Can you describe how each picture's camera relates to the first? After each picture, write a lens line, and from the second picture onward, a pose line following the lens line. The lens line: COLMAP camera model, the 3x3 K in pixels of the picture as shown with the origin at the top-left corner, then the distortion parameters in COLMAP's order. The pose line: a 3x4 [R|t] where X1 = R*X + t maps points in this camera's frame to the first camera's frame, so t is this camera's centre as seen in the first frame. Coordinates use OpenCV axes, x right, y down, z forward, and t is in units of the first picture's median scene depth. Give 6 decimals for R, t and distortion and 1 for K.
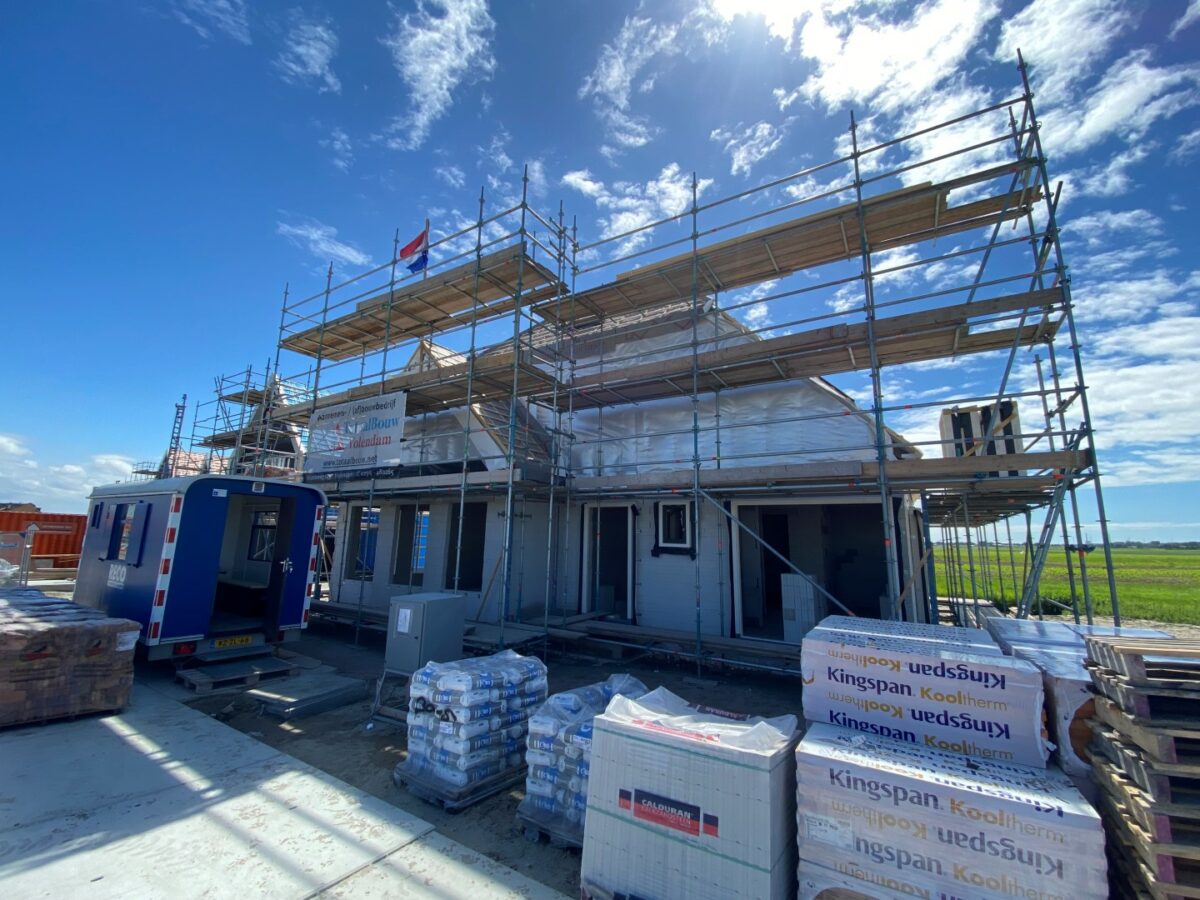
lens RADIAL K [[493.7, 0, 600.0], [0, 493.7, 450.0], [0, 0, 1]] dist [0.000503, 0.000052]
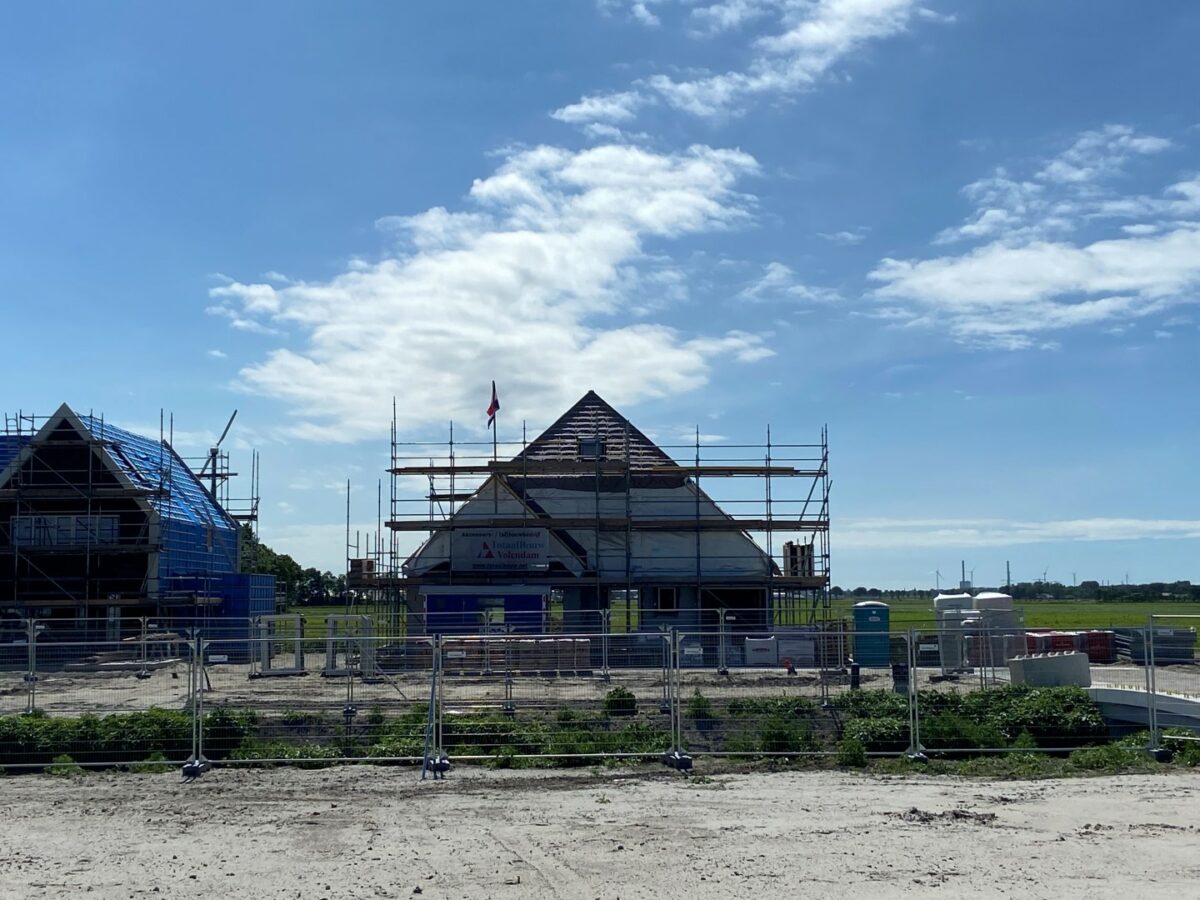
lens RADIAL K [[1780.8, 0, 600.0], [0, 1780.8, 450.0], [0, 0, 1]] dist [-0.001215, -0.000626]
pose [[0.835816, 0.022787, 0.548536, -3.962411], [-0.068916, 0.995590, 0.063651, -0.865278], [-0.544667, -0.091004, 0.833700, -4.657605]]
